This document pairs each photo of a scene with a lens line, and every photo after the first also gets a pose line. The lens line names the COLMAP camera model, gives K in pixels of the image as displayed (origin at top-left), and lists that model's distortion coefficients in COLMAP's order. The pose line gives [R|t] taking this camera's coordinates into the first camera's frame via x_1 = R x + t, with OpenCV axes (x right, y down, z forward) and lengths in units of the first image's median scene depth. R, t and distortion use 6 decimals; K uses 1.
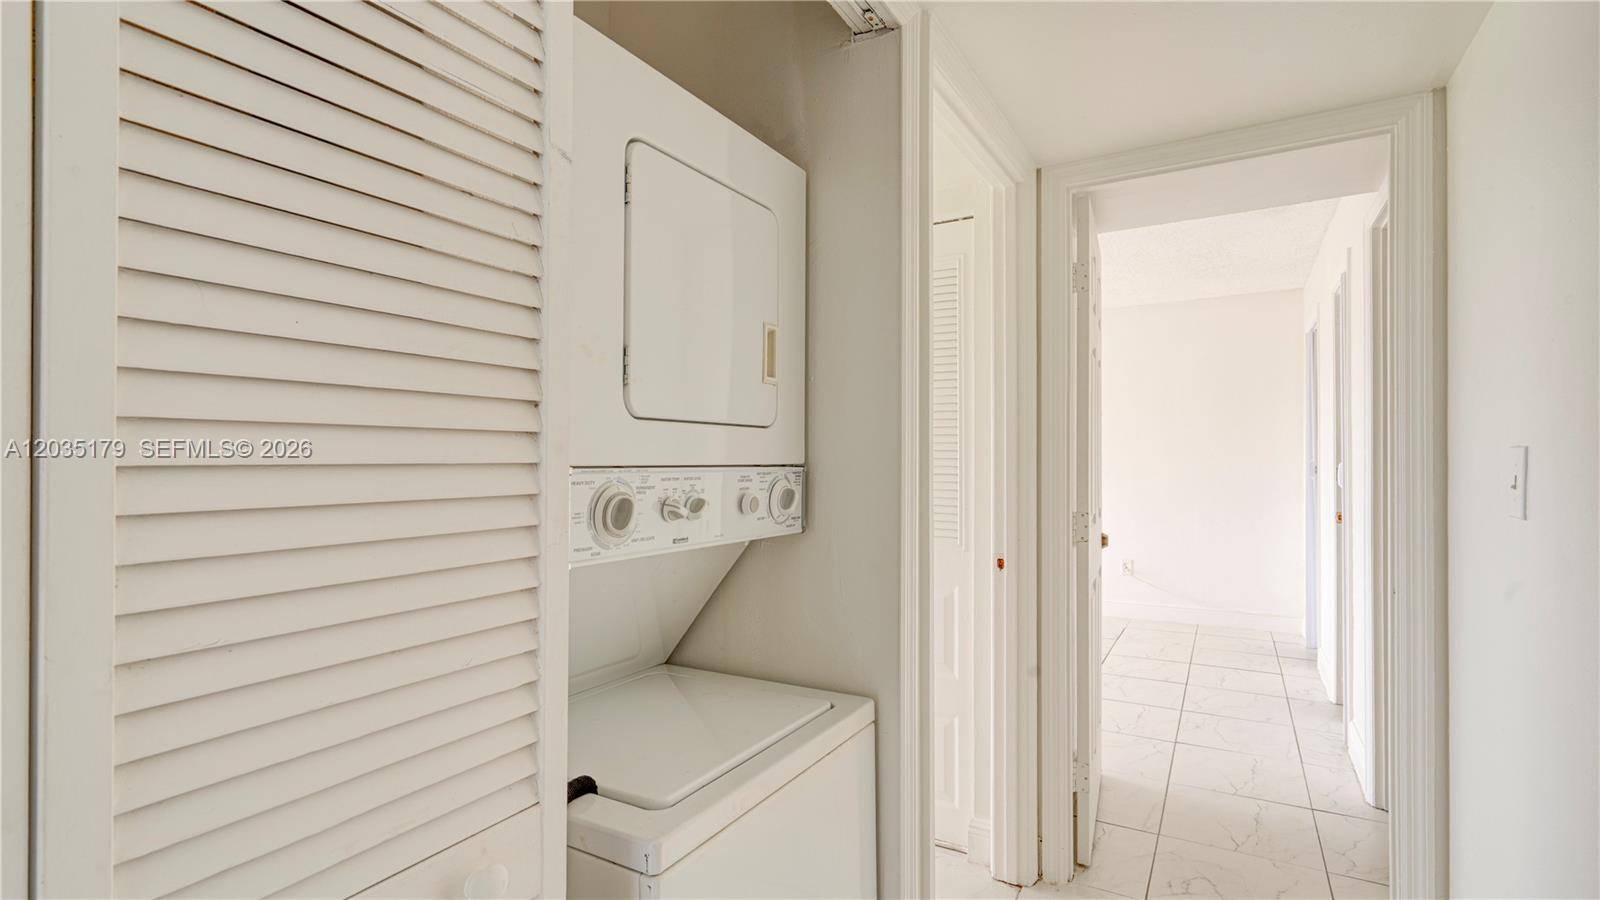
lens RADIAL K [[749.1, 0, 806.5], [0, 749.1, 455.5], [0, 0, 1]] dist [-0.049274, 0.024671]
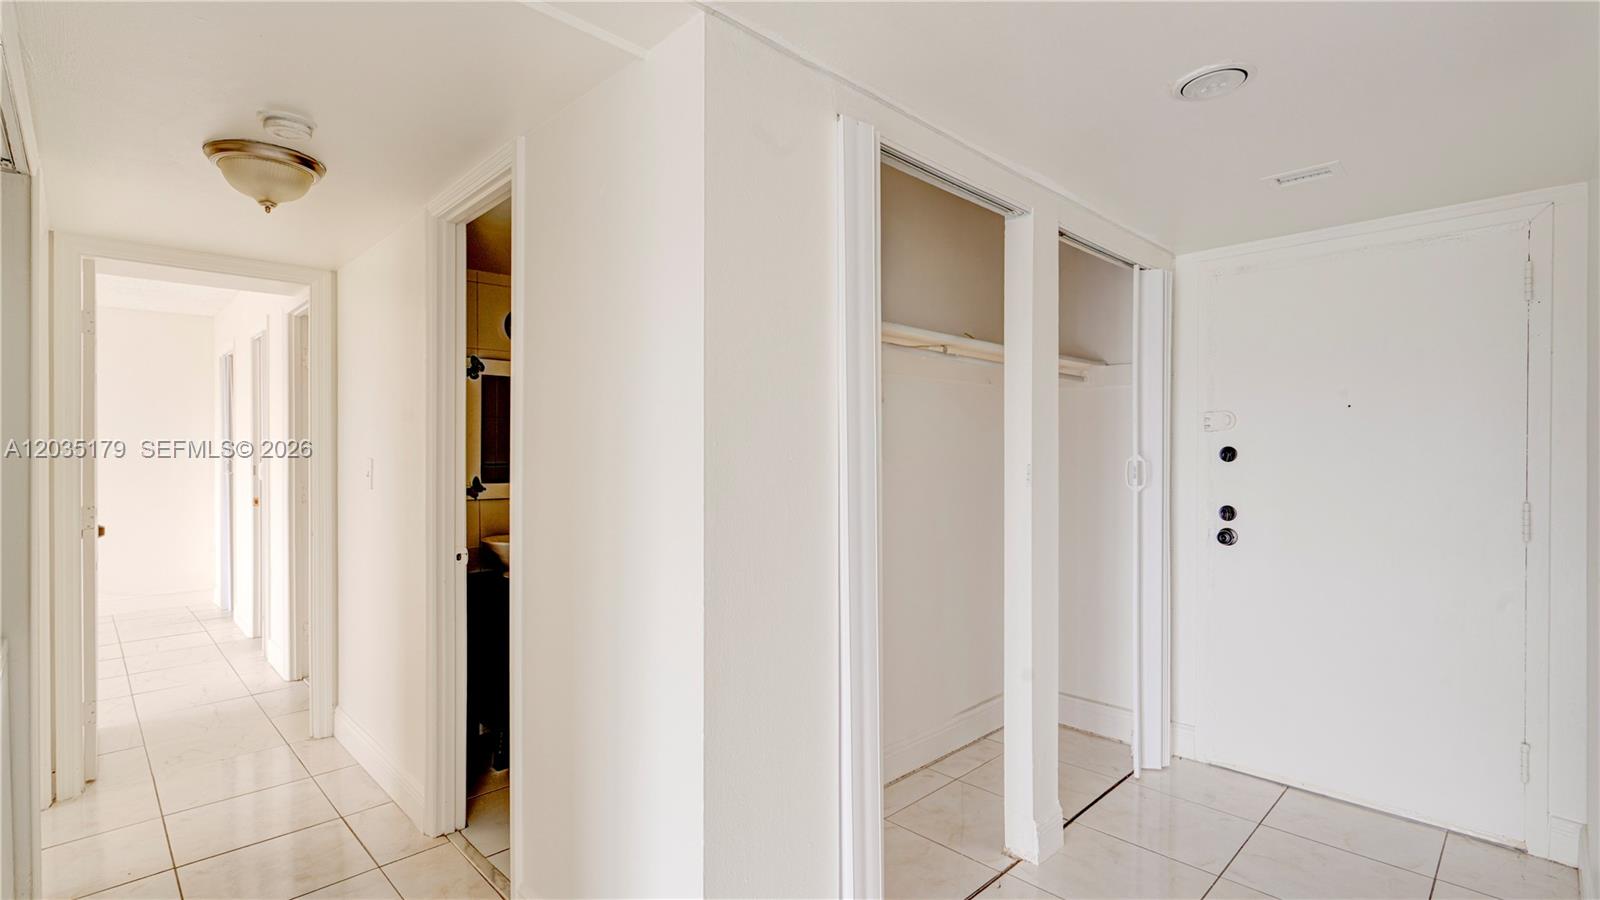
lens RADIAL K [[732.1, 0, 808.6], [0, 732.1, 450.5], [0, 0, 1]] dist [-0.003945, 0.000131]
pose [[0.244686, -0.009552, 0.969555, -0.487899], [-0.005070, 0.999925, 0.011131, -0.044460], [-0.969589, -0.007639, 0.244620, -0.477551]]
